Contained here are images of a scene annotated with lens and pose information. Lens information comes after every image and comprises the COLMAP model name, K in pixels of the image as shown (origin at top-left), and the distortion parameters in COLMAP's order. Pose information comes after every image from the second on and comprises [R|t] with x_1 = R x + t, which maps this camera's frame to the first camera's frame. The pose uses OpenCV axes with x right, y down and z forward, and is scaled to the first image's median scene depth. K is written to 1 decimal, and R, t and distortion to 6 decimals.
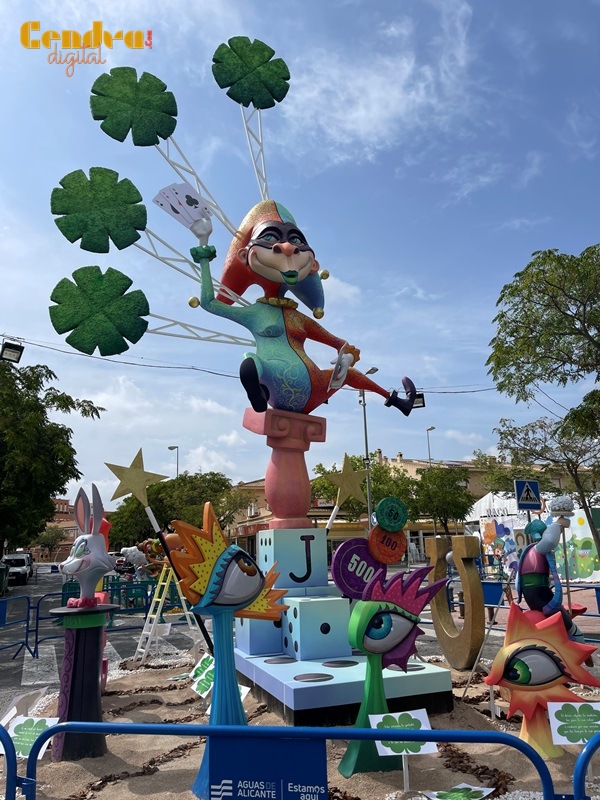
lens RADIAL K [[606.5, 0, 302.2], [0, 606.5, 406.5], [0, 0, 1]] dist [0.071406, -0.090312]
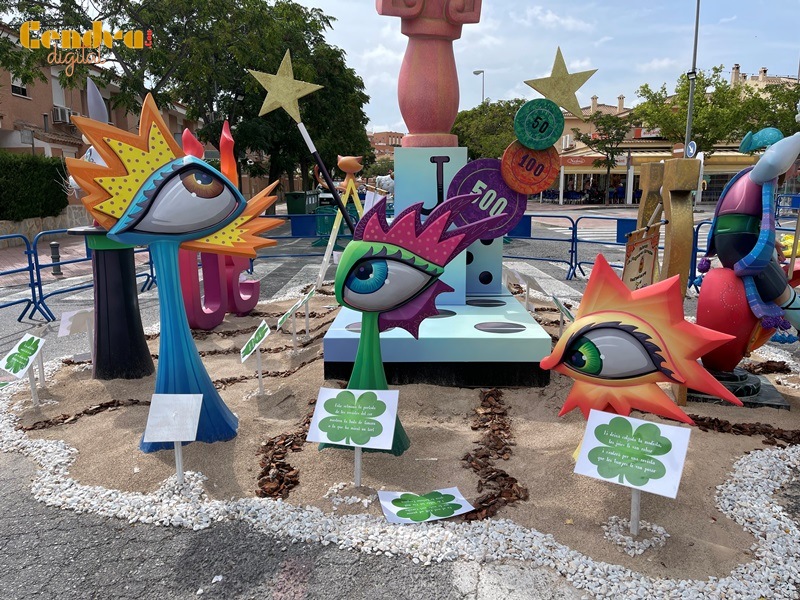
lens RADIAL K [[606.5, 0, 401.5], [0, 606.5, 301.8], [0, 0, 1]] dist [0.071406, -0.090312]
pose [[0.932260, 0.093679, -0.349450, 0.225460], [0.057349, 0.915419, 0.398397, 0.064923], [0.357214, -0.391450, 0.848036, 0.236960]]
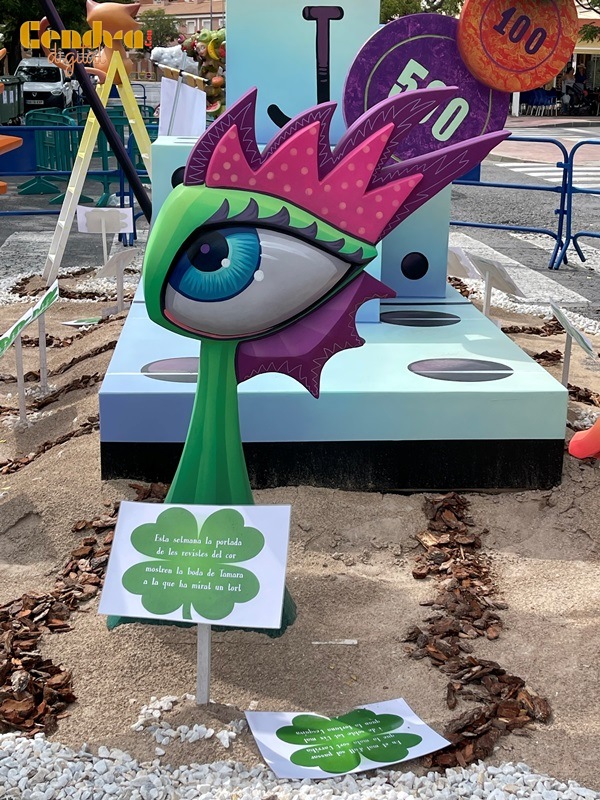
lens RADIAL K [[1207.0, 0, 304.1], [0, 1207.0, 414.2], [0, 0, 1]] dist [0.168951, -0.575286]
pose [[0.960736, 0.118340, -0.250962, 0.189852], [0.016862, 0.877910, 0.478528, 0.069843], [0.276951, -0.463971, 0.841445, 0.246127]]
